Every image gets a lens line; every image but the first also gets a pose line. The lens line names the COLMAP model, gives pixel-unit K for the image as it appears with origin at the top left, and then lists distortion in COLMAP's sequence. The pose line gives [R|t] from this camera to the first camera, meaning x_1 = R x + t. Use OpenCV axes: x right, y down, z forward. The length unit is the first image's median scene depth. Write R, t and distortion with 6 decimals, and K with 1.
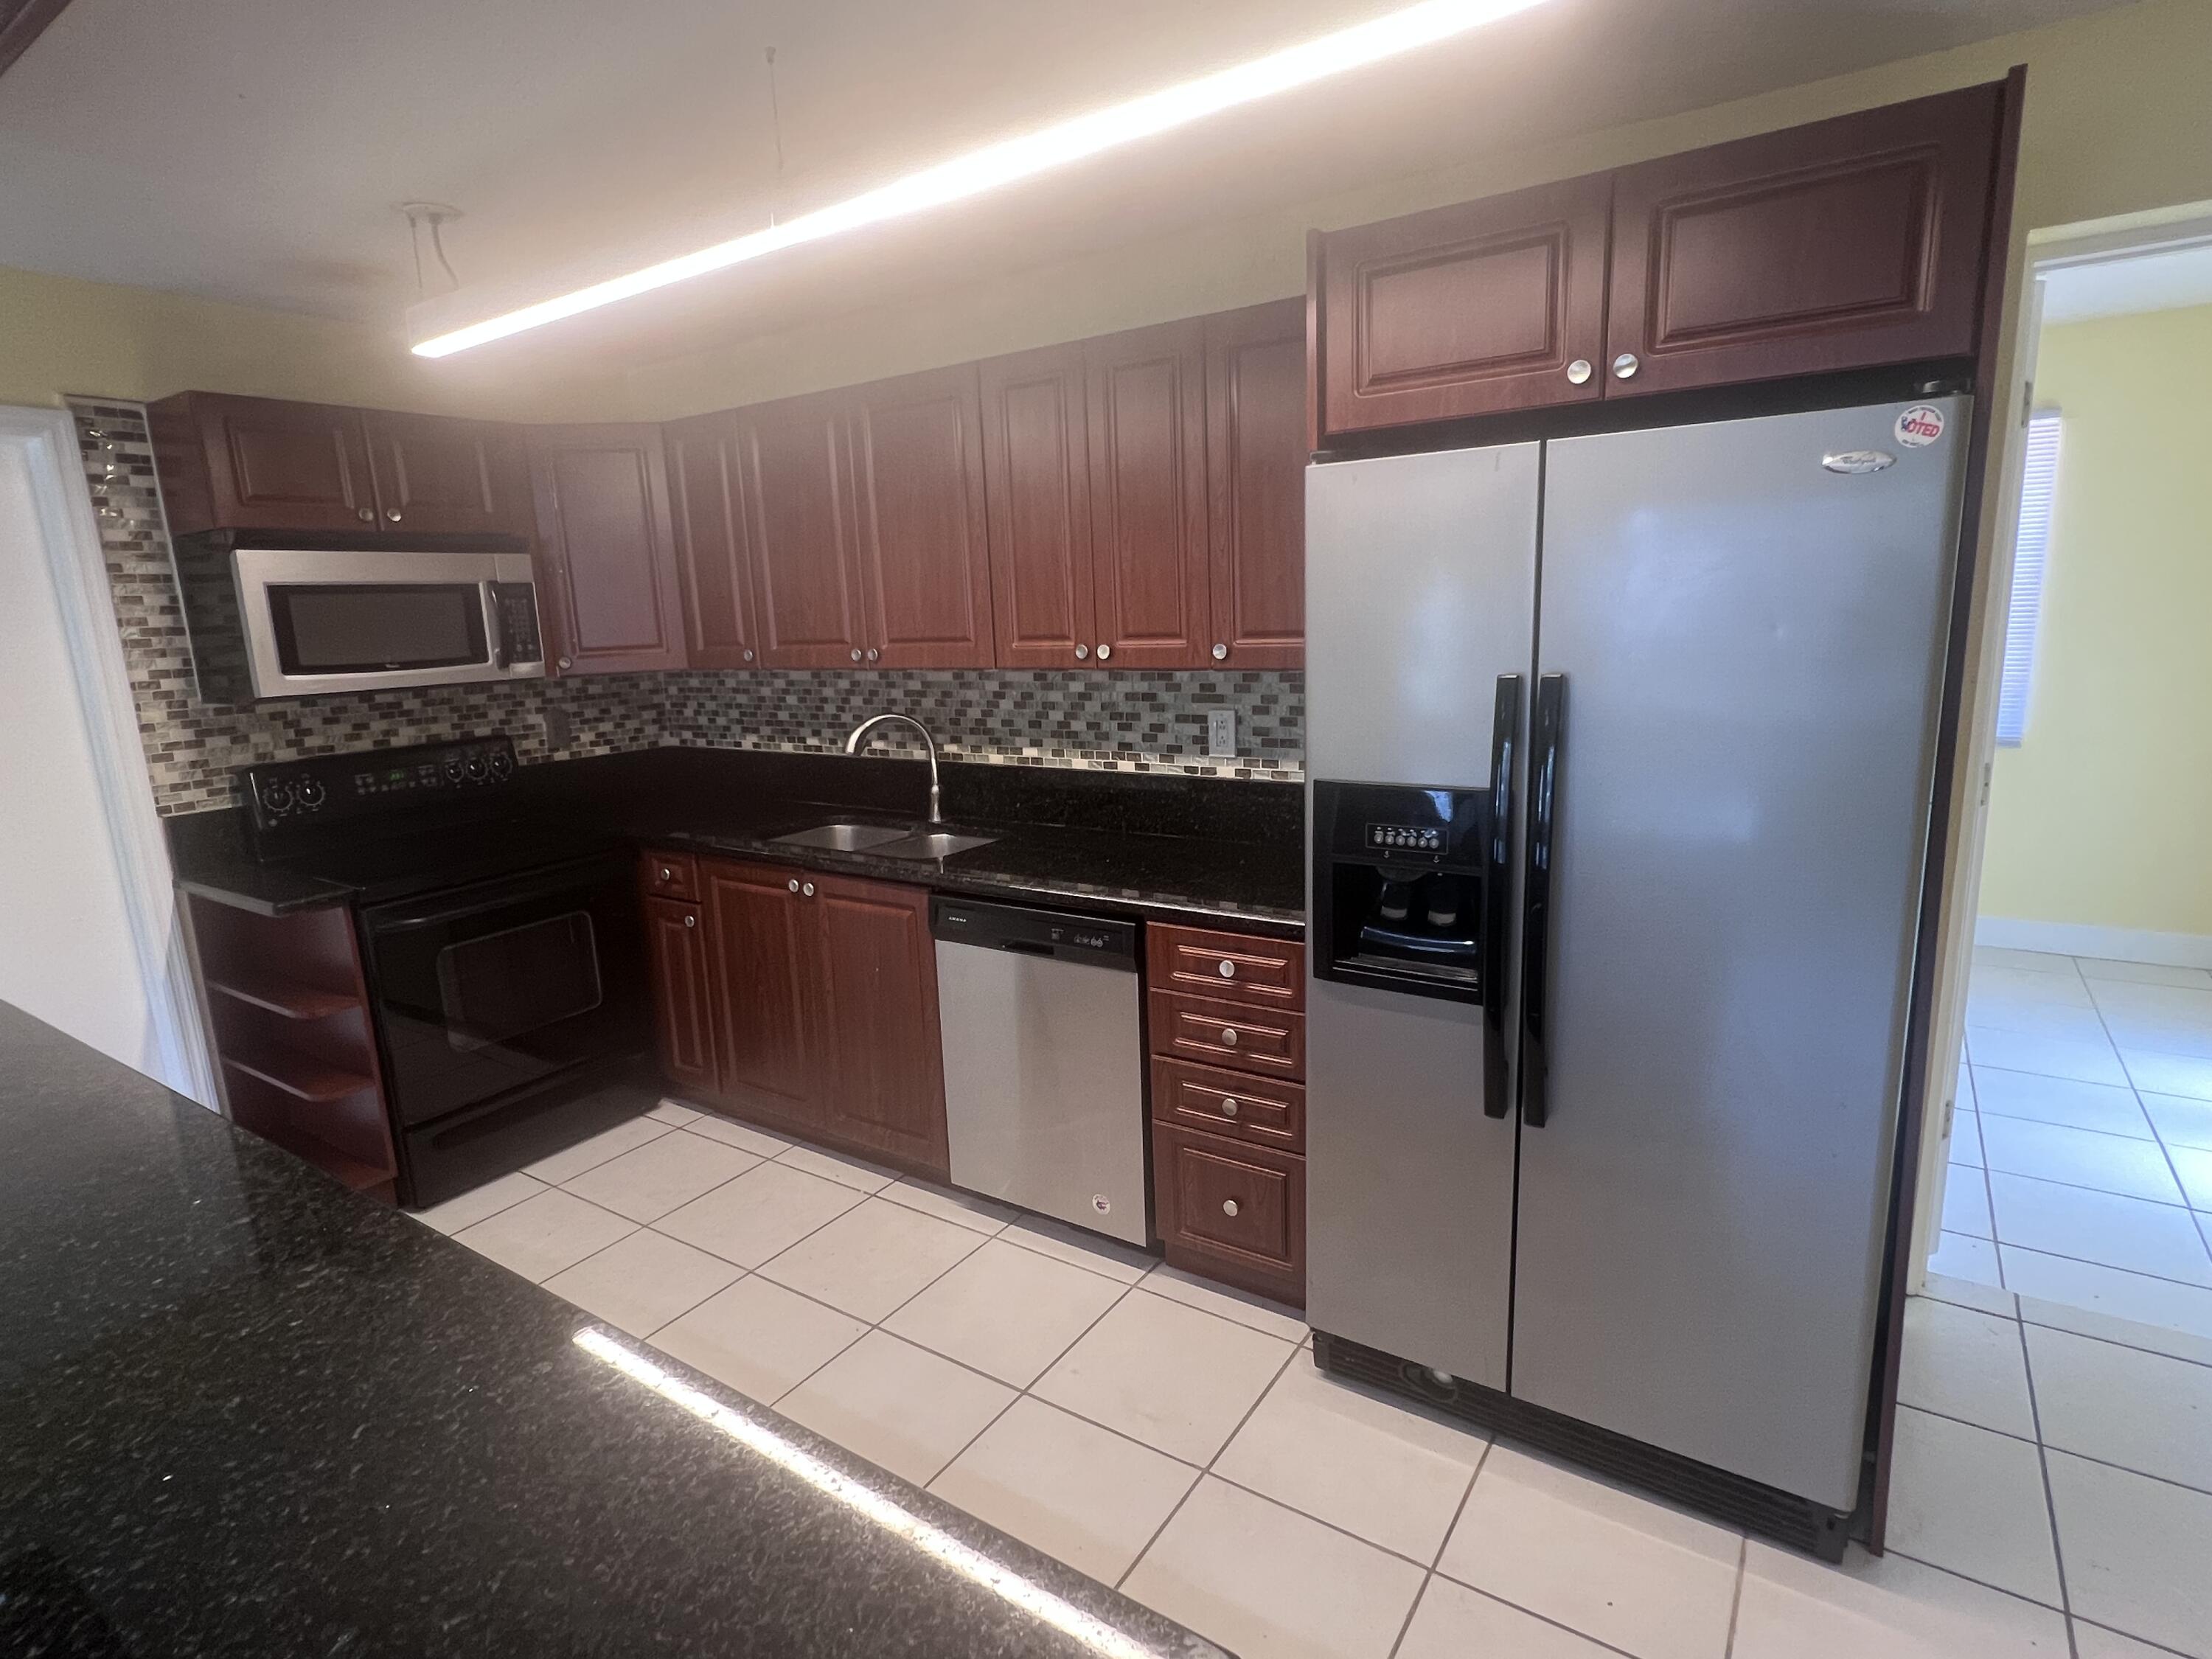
lens RADIAL K [[1150.1, 0, 1097.8], [0, 1150.1, 828.8], [0, 0, 1]] dist [-0.003483, 0.002867]
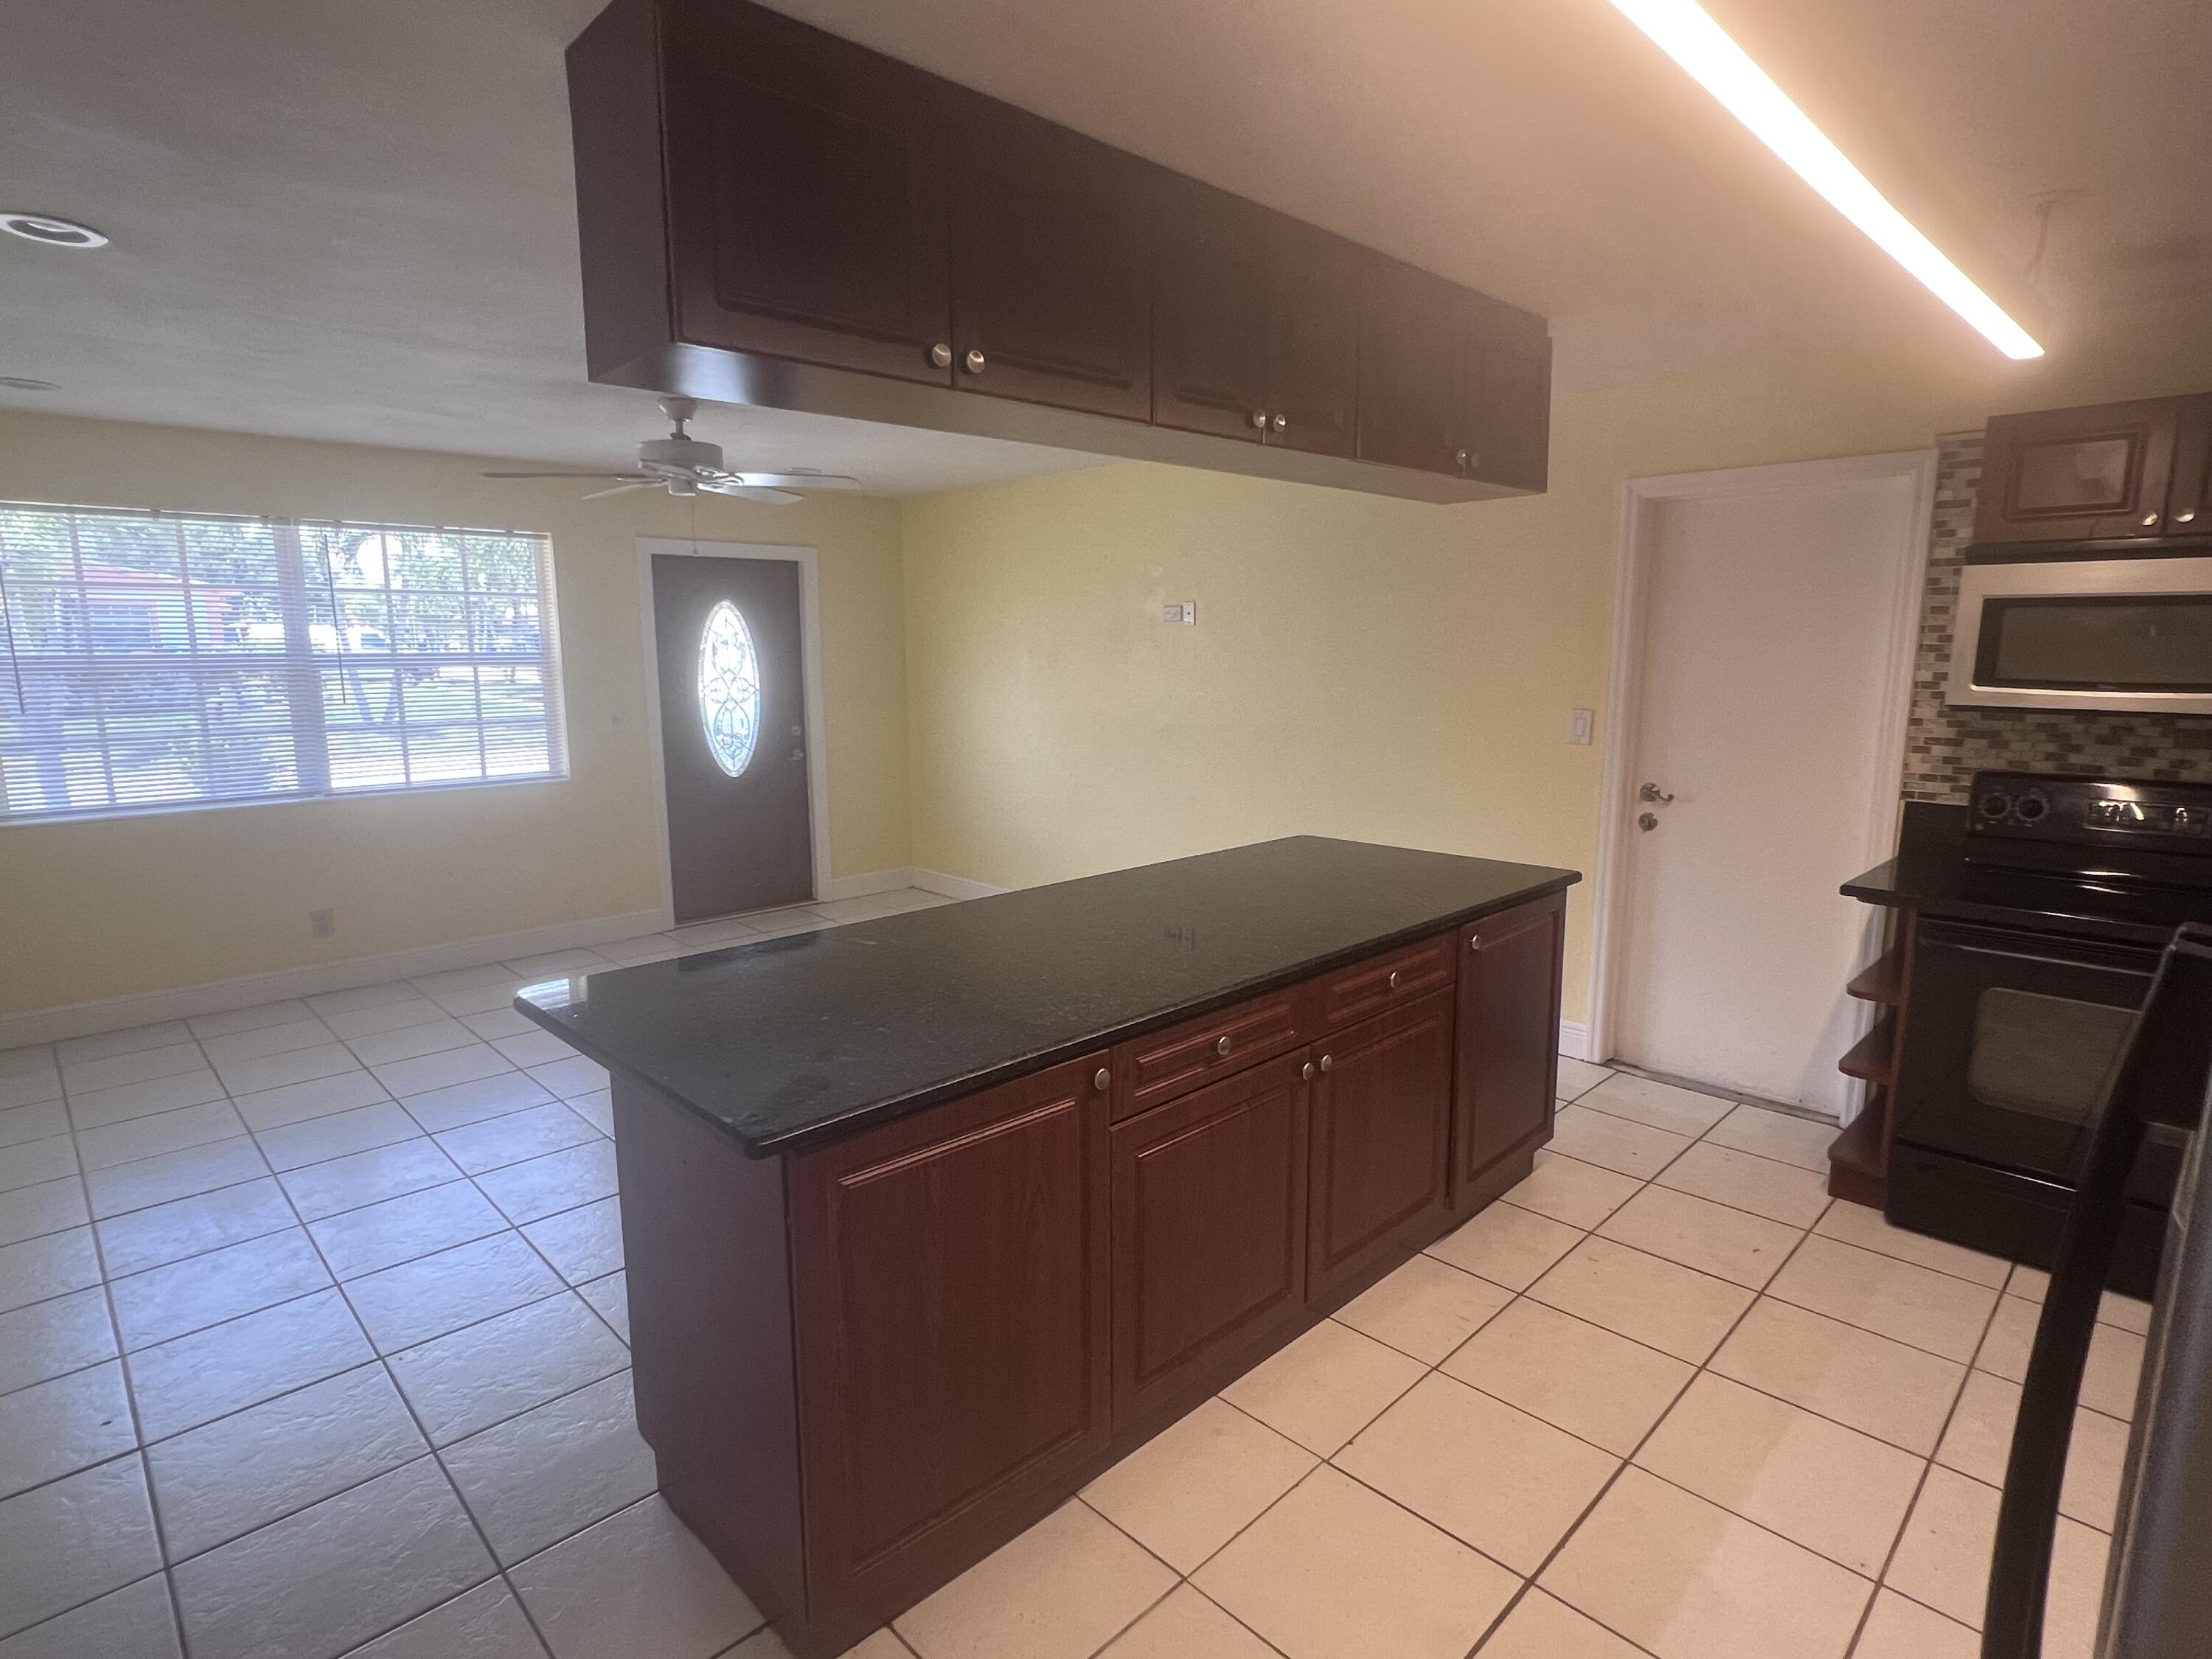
lens RADIAL K [[1150.1, 0, 1118.1], [0, 1150.1, 828.8], [0, 0, 1]] dist [-0.003483, 0.002867]
pose [[-0.193318, 0.199762, -0.960585, 0.438208], [-0.184607, 0.954161, 0.235578, -0.108159], [0.963612, 0.222872, -0.147579, 0.425436]]
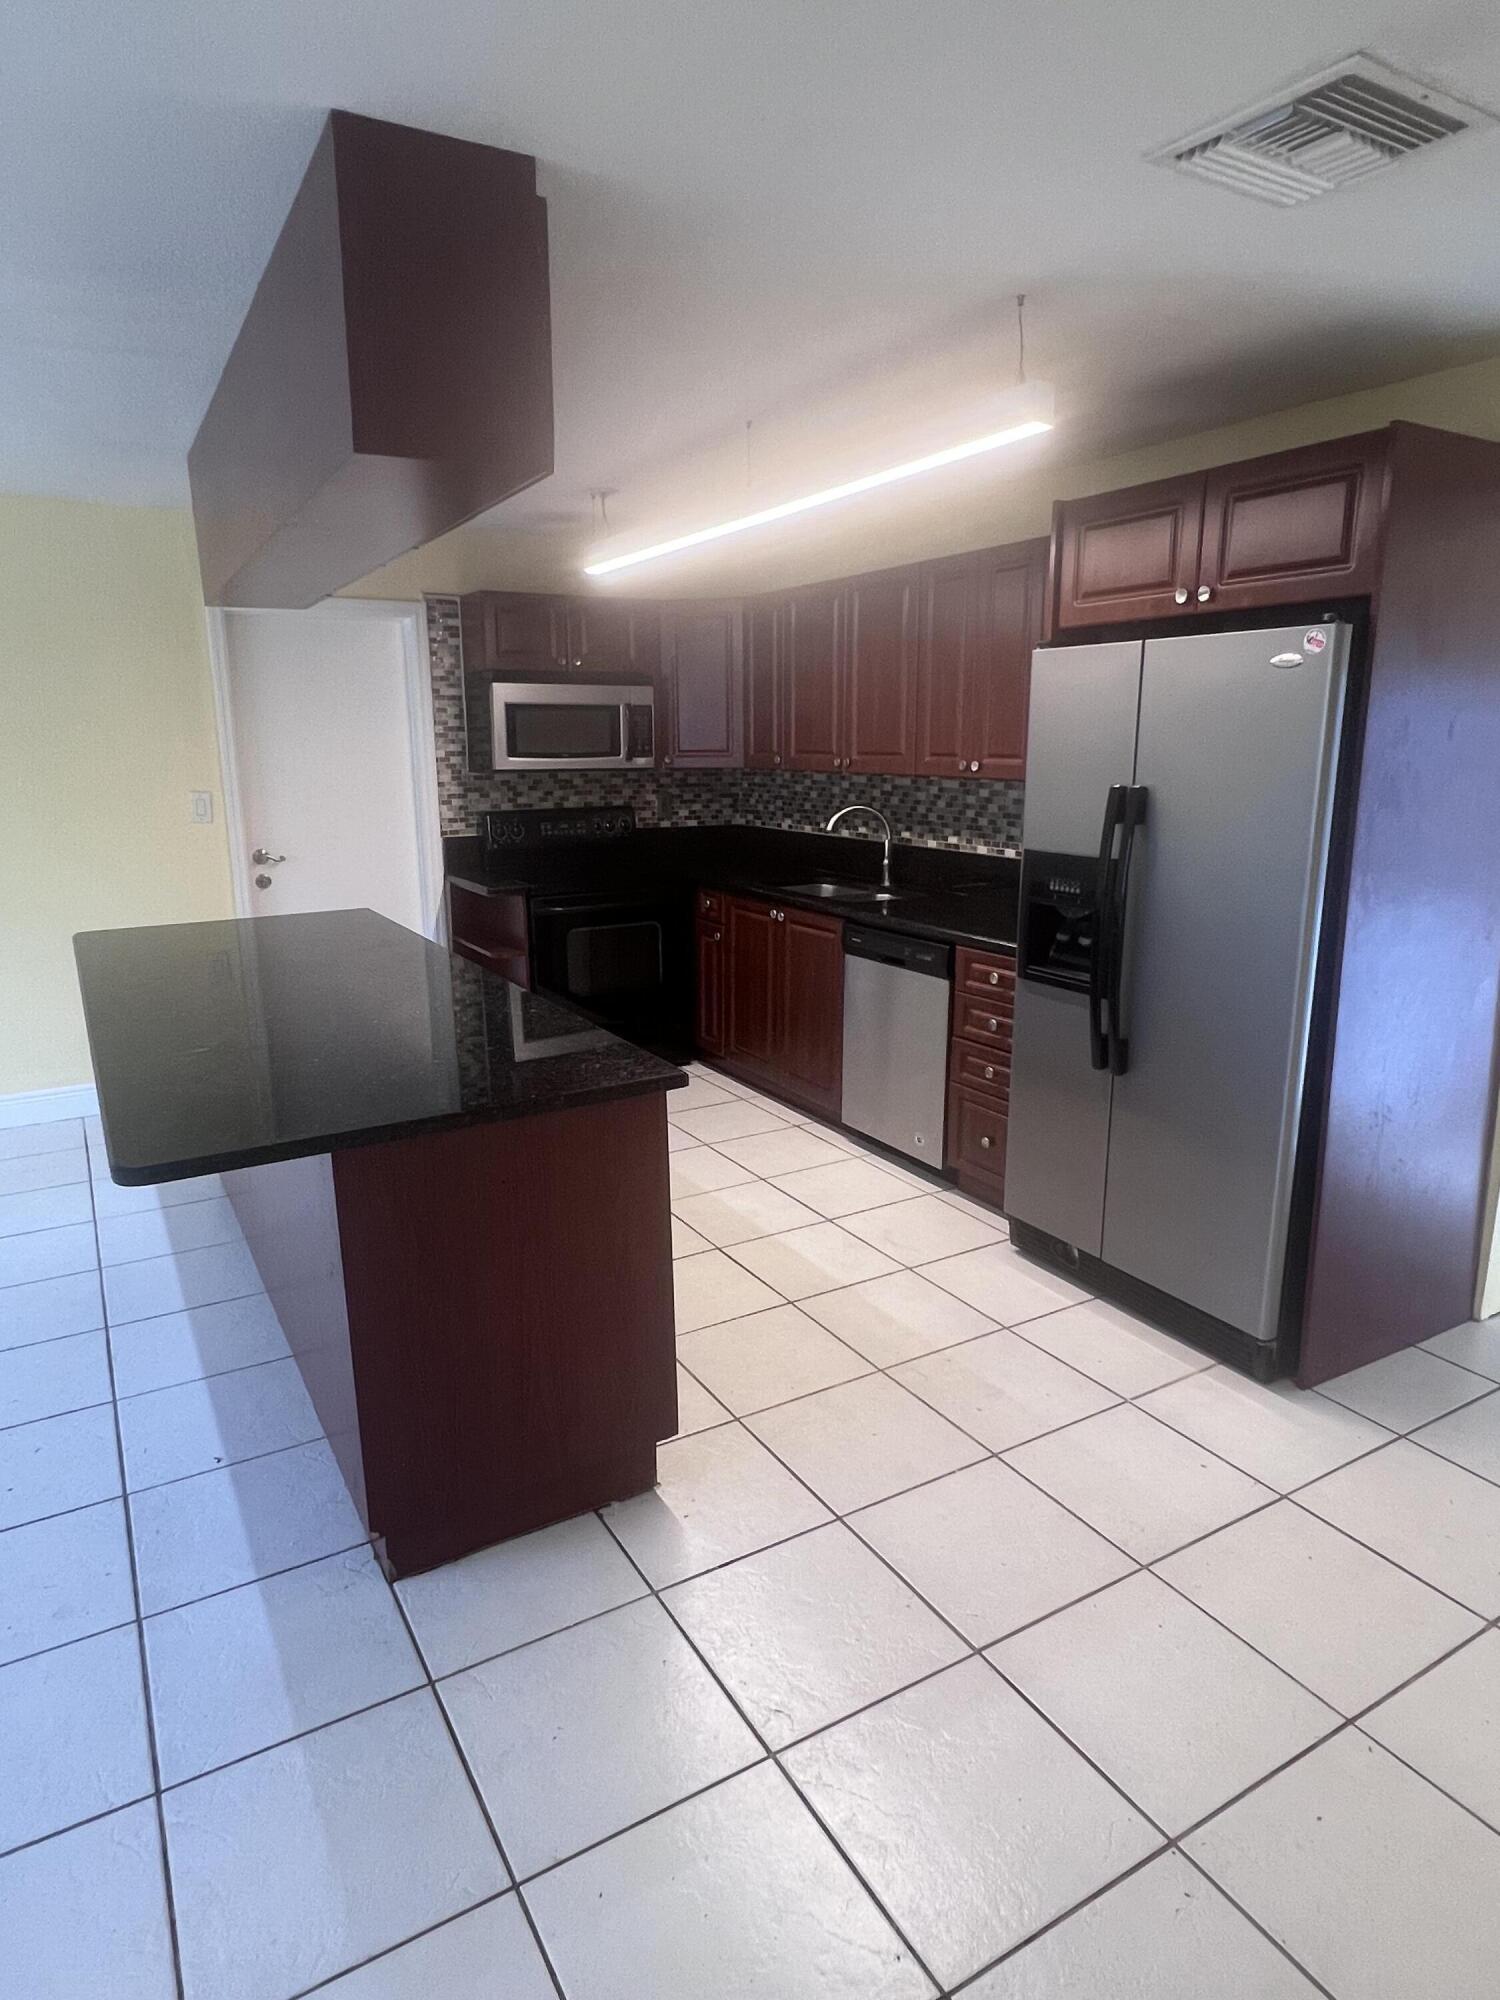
lens RADIAL K [[1181.7, 0, 738.9], [0, 1181.7, 983.1], [0, 0, 1]] dist [0.004140, 0.002151]
pose [[0.899272, 0.125478, -0.419006, 0.354447], [-0.116209, 0.992079, 0.047686, 0.071170], [0.421670, 0.005809, 0.906731, -0.417659]]
